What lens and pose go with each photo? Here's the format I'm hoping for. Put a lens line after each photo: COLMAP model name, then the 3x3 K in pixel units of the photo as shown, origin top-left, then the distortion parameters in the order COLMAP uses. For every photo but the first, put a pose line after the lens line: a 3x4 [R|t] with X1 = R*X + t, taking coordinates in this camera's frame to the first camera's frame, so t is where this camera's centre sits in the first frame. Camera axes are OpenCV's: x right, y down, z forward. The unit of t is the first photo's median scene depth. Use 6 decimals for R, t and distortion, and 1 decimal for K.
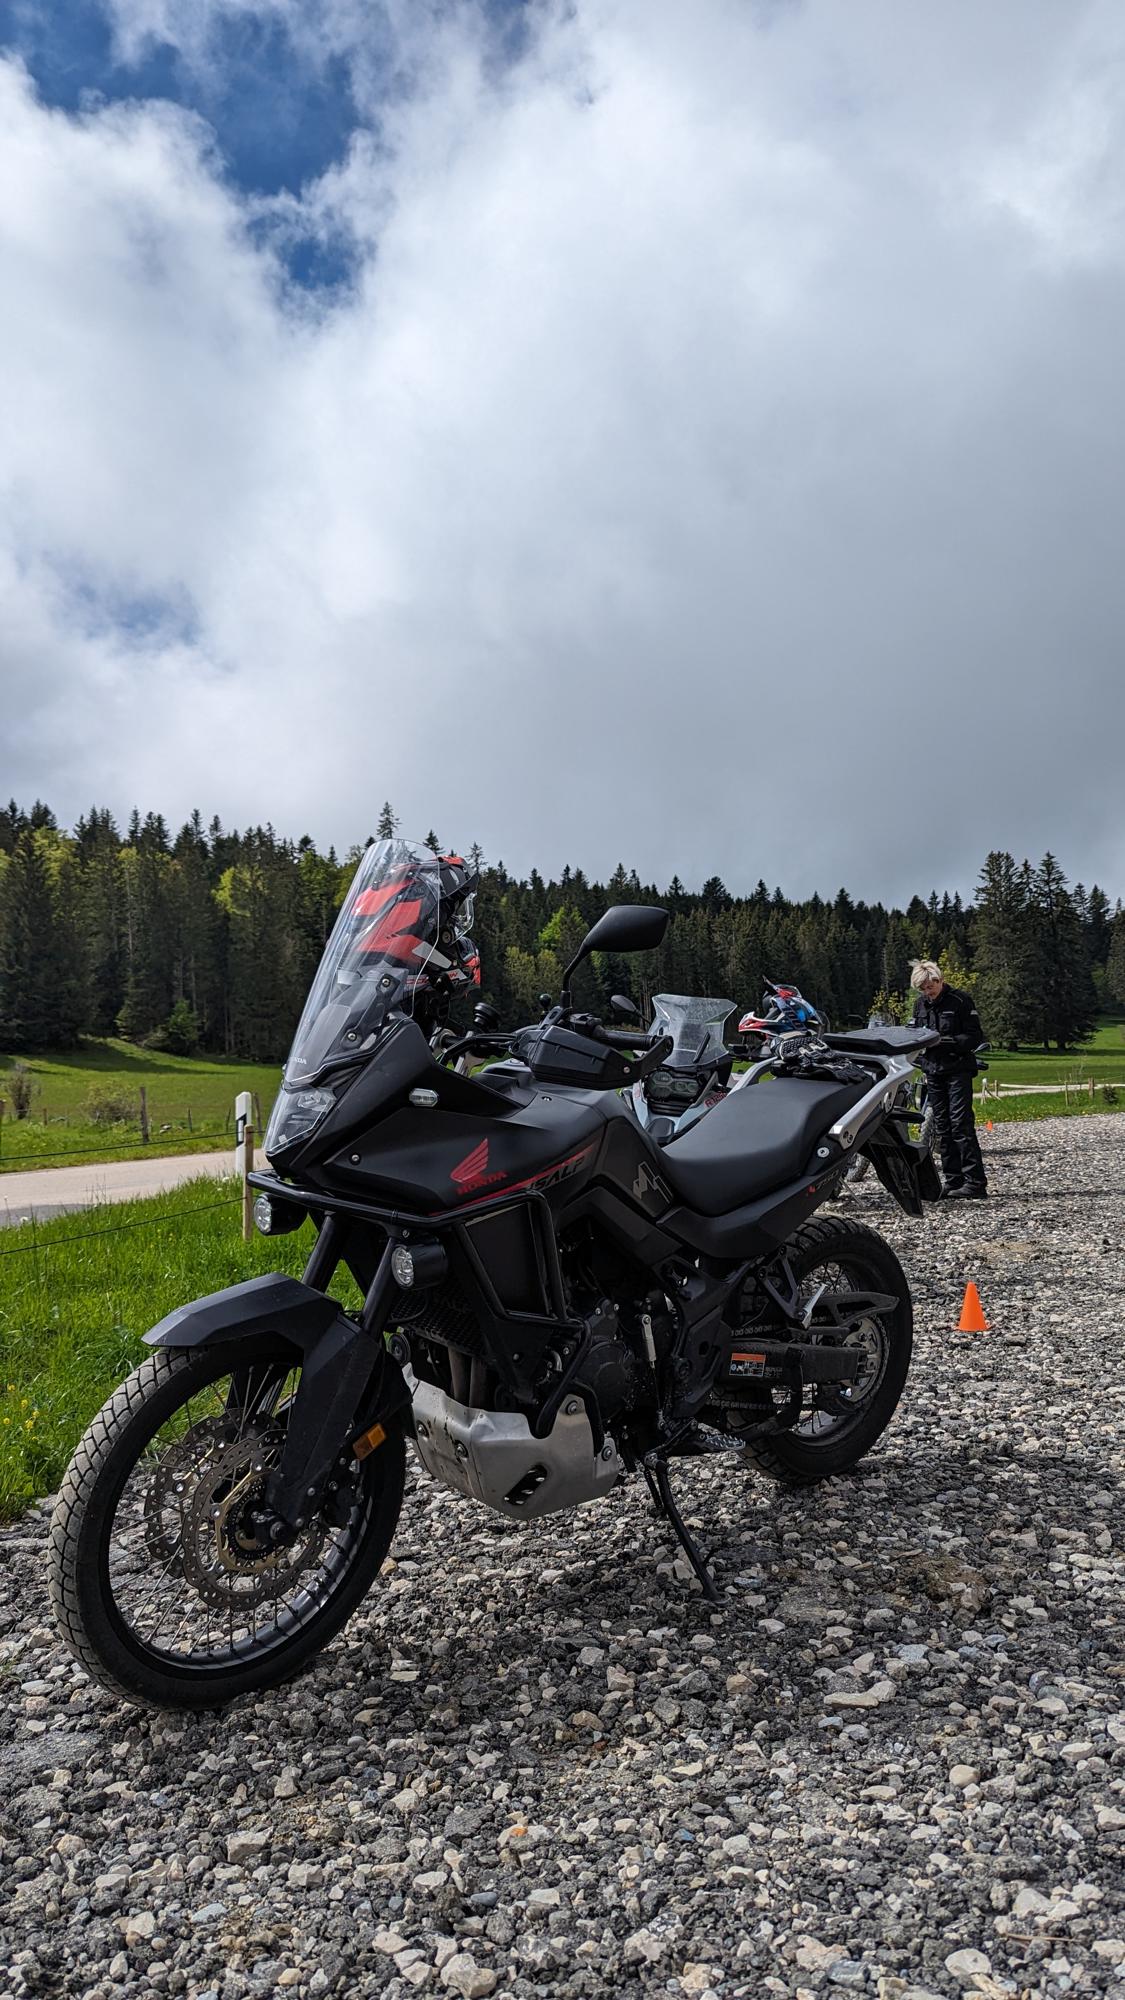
lens RADIAL K [[1425.7, 0, 557.4], [0, 1425.7, 1002.9], [0, 0, 1]] dist [0.064166, -0.054028]
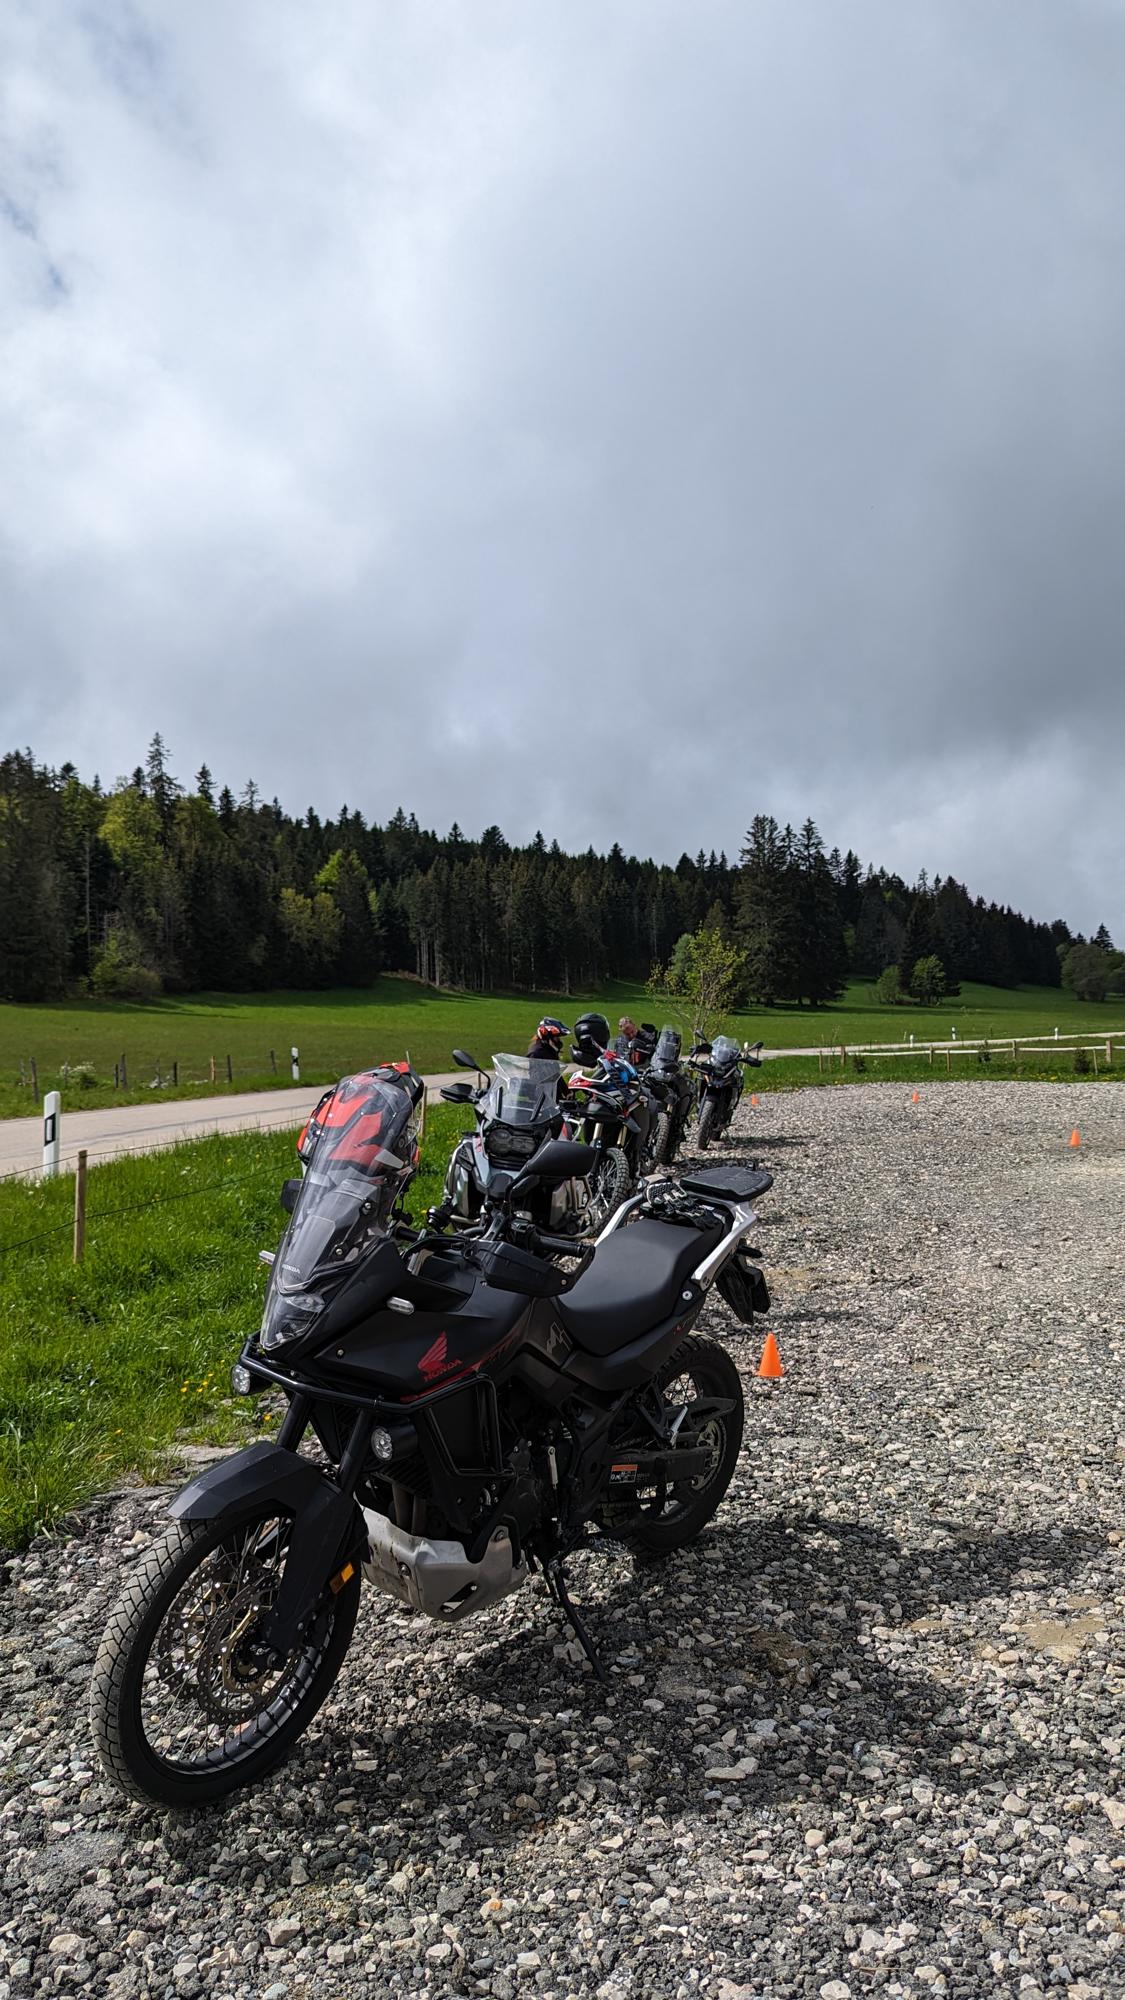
lens RADIAL K [[1425.7, 0, 565.3], [0, 1425.7, 985.0], [0, 0, 1]] dist [0.064166, -0.054028]
pose [[0.985816, 0.027105, 0.165626, -0.148173], [-0.032153, 0.999094, 0.027875, -0.223449], [-0.164721, -0.032805, 0.985795, -0.213111]]
